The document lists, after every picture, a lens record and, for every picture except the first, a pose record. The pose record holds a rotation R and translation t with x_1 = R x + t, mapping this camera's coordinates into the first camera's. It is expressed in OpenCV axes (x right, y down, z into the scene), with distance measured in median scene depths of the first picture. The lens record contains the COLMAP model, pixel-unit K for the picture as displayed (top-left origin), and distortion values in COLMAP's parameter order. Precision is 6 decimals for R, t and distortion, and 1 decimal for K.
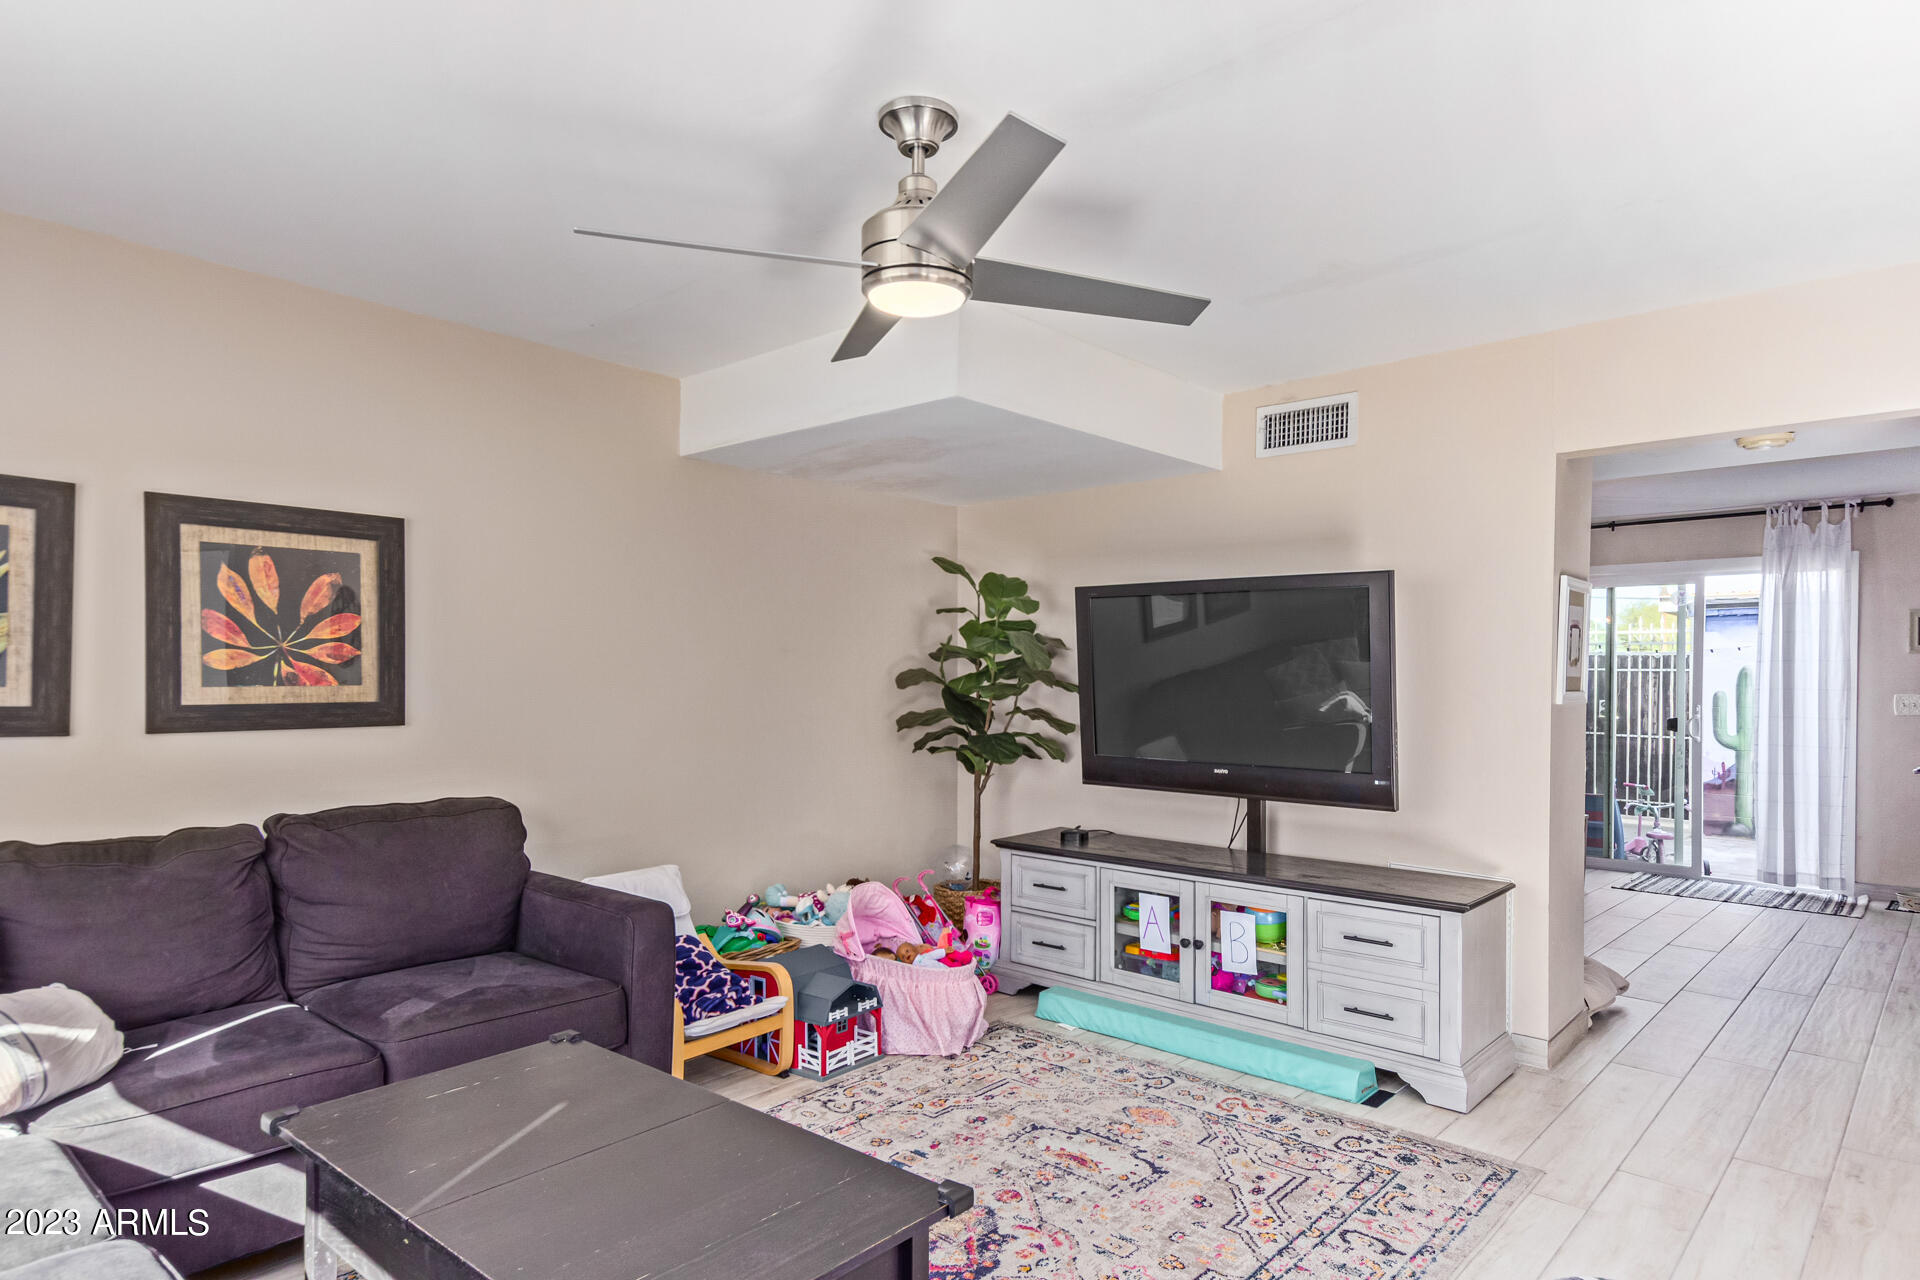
lens RADIAL K [[1113.9, 0, 966.6], [0, 1113.9, 657.1], [0, 0, 1]] dist [0.047278, -0.001234]
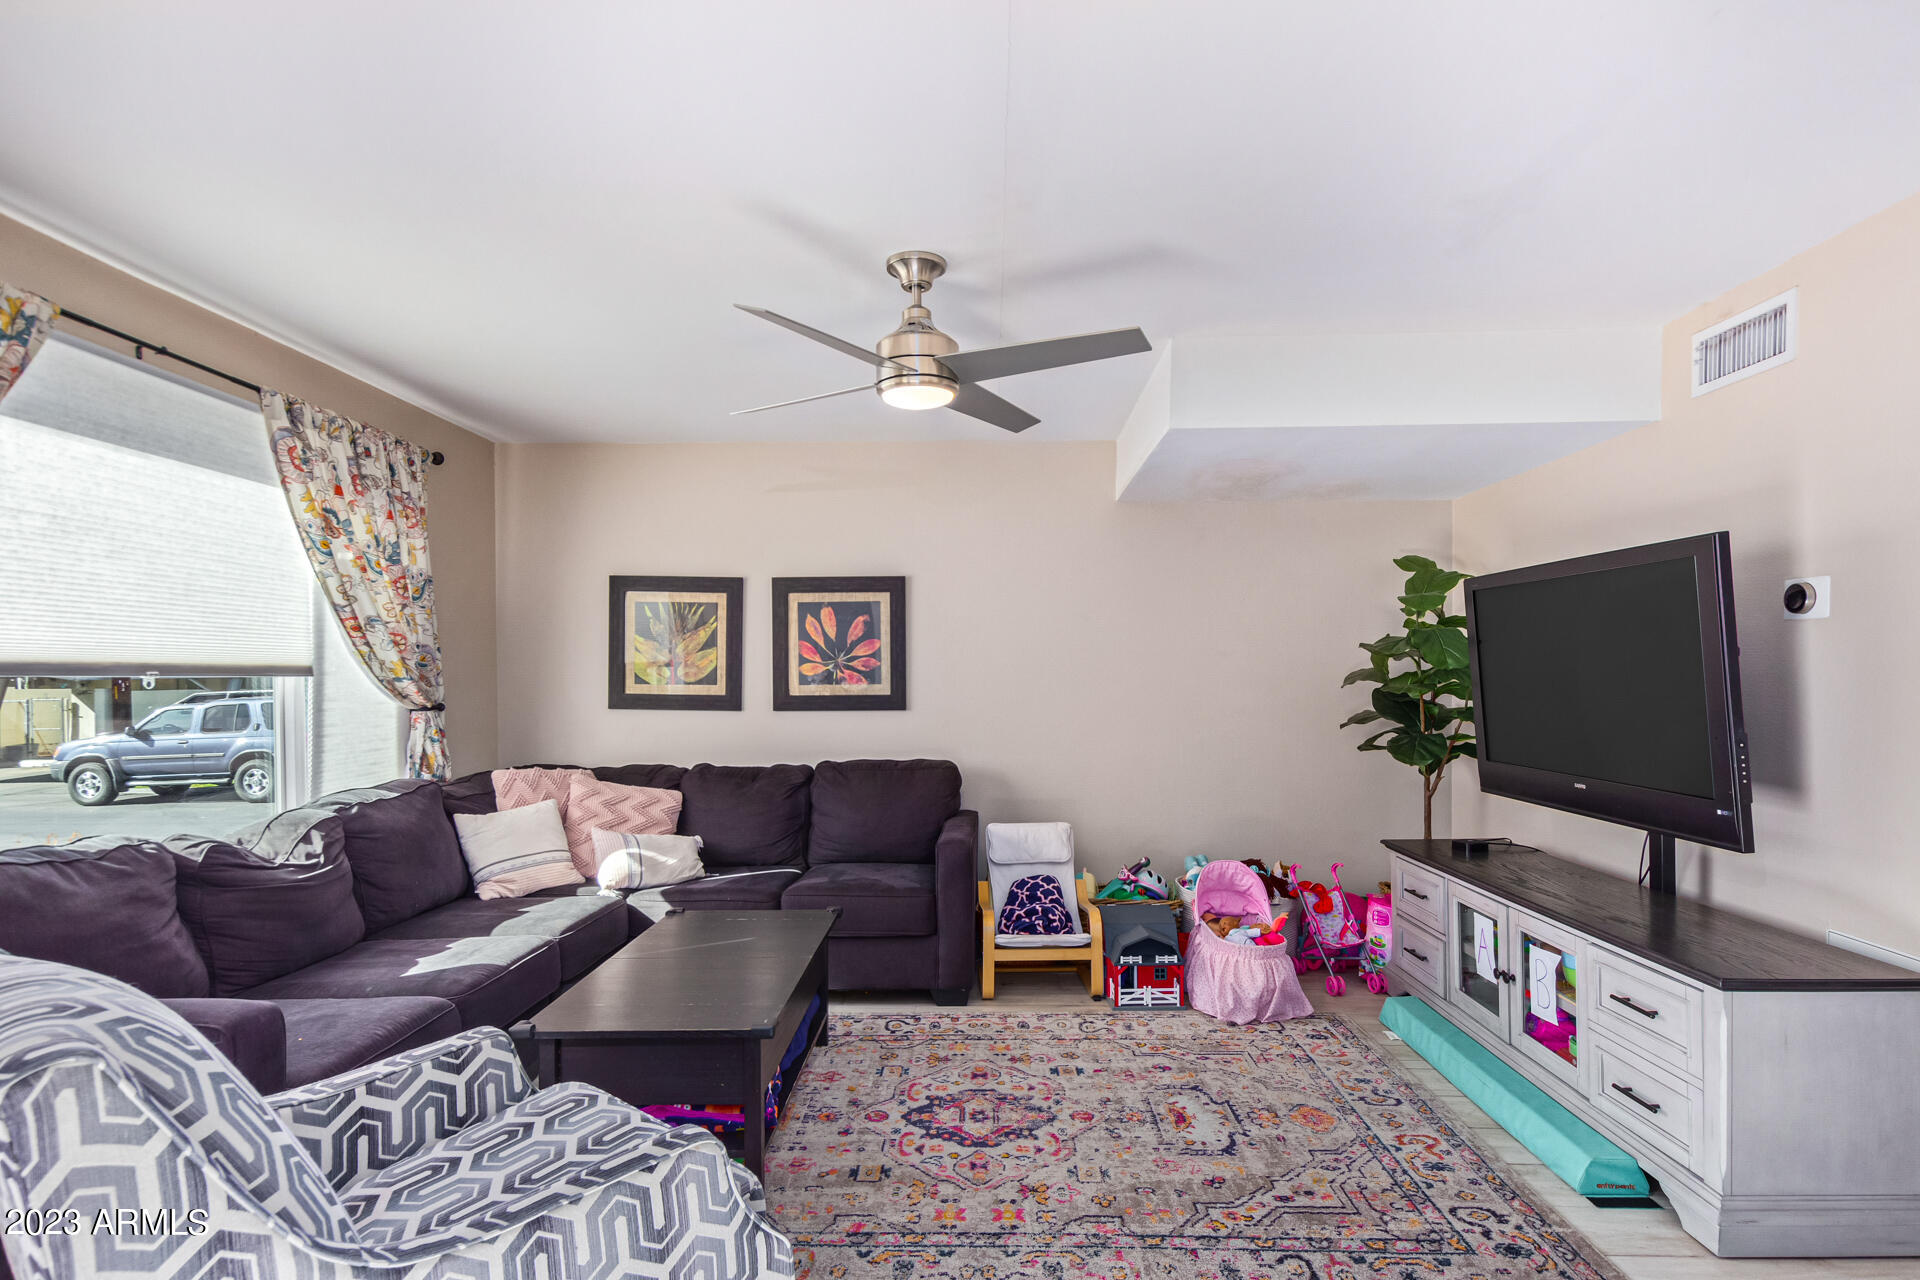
lens RADIAL K [[1001.9, 0, 961.6], [0, 1001.9, 659.5], [0, 0, 1]] dist [0.023015, 0.001031]
pose [[0.644223, -0.018641, -0.764610, 0.613586], [0.020567, 0.999764, -0.007045, 0.002308], [0.764561, -0.011188, 0.644455, 0.179339]]
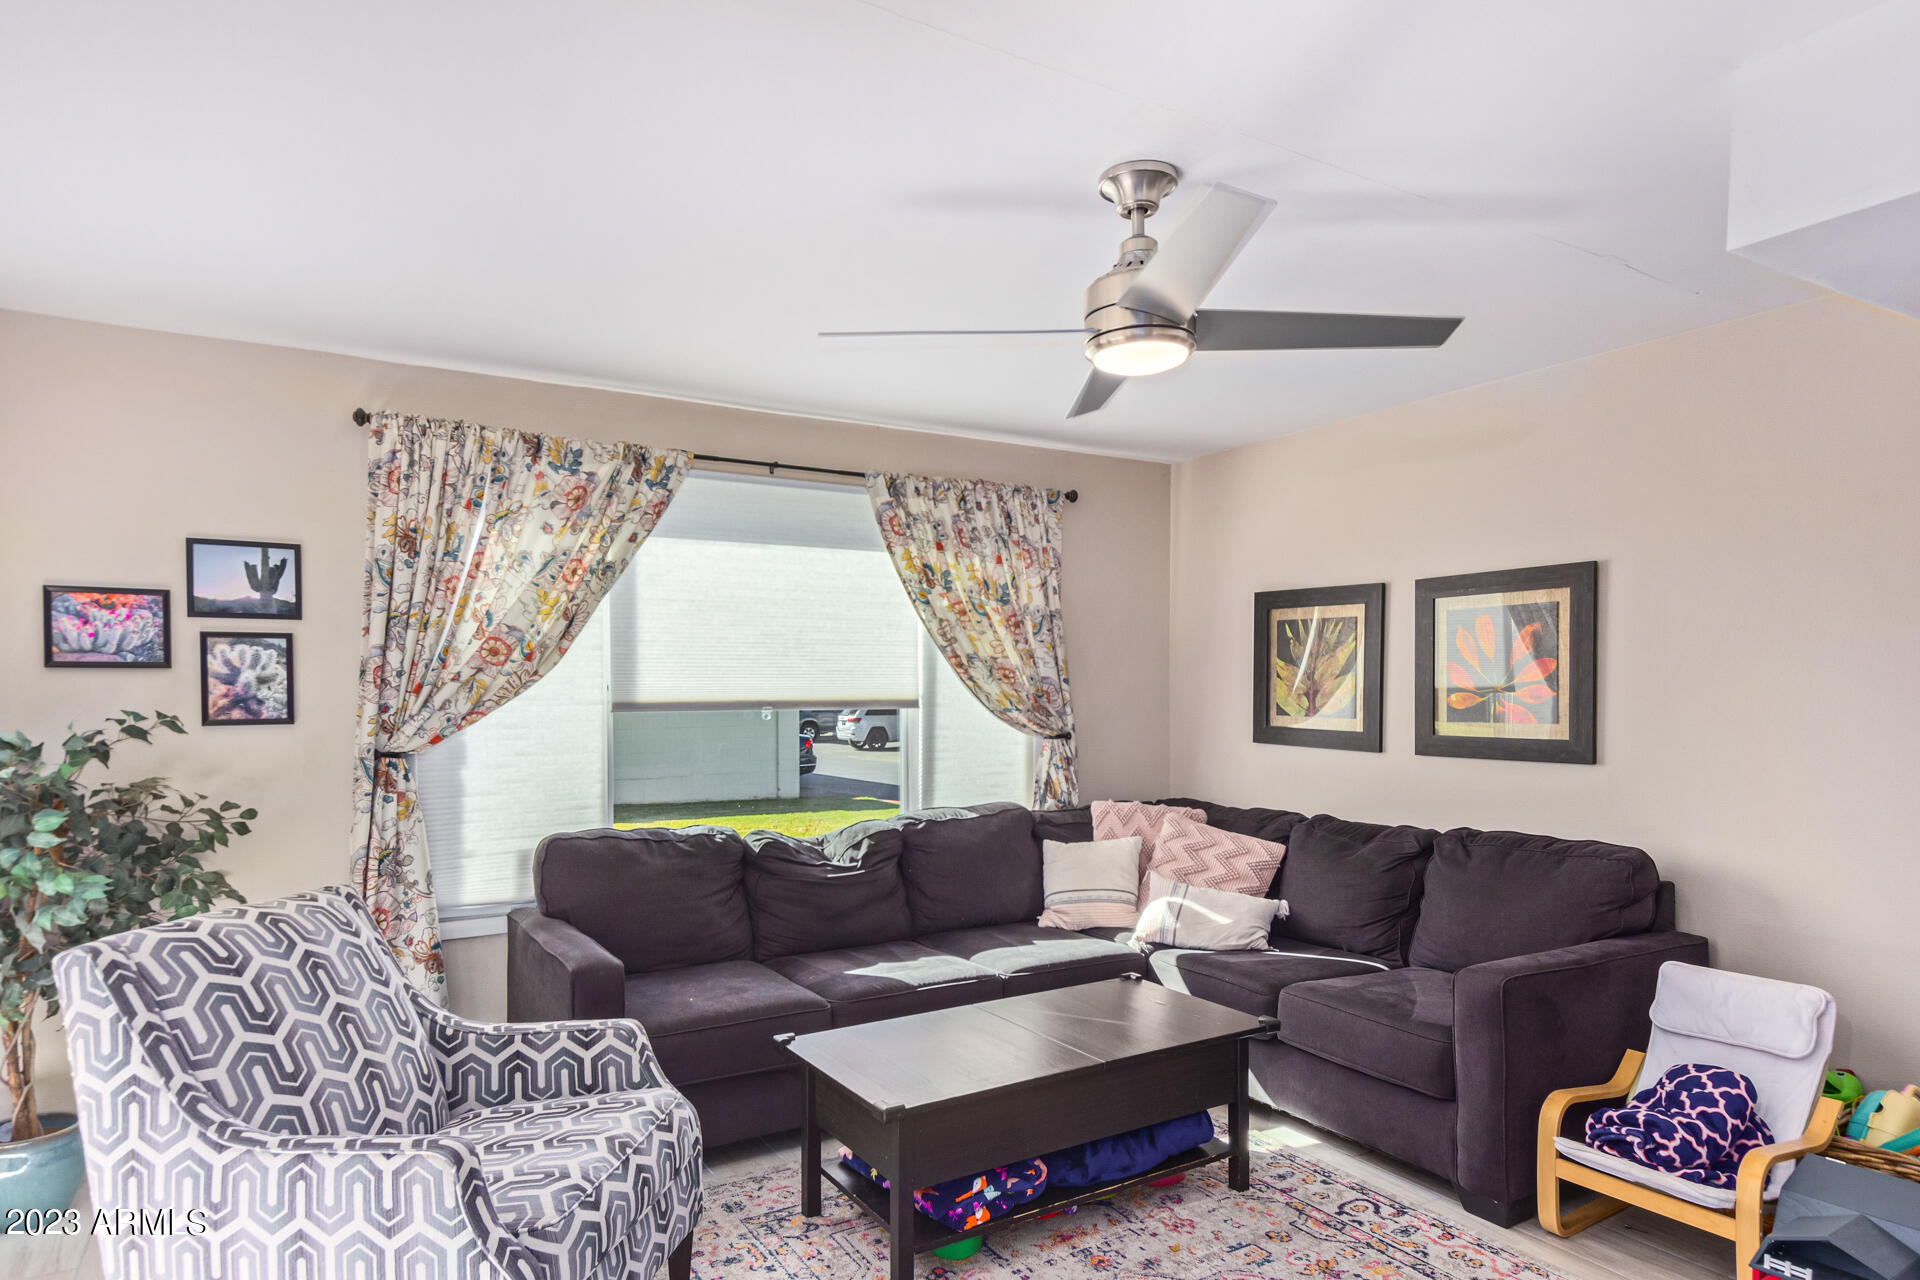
lens RADIAL K [[1113.9, 0, 963.1], [0, 1113.9, 690.6], [0, 0, 1]] dist [0.047278, -0.001234]
pose [[-0.296891, -0.000082, -0.954911, 0.657784], [0.021921, 0.999736, -0.006901, -0.011923], [0.954660, -0.022981, -0.296811, 0.779565]]
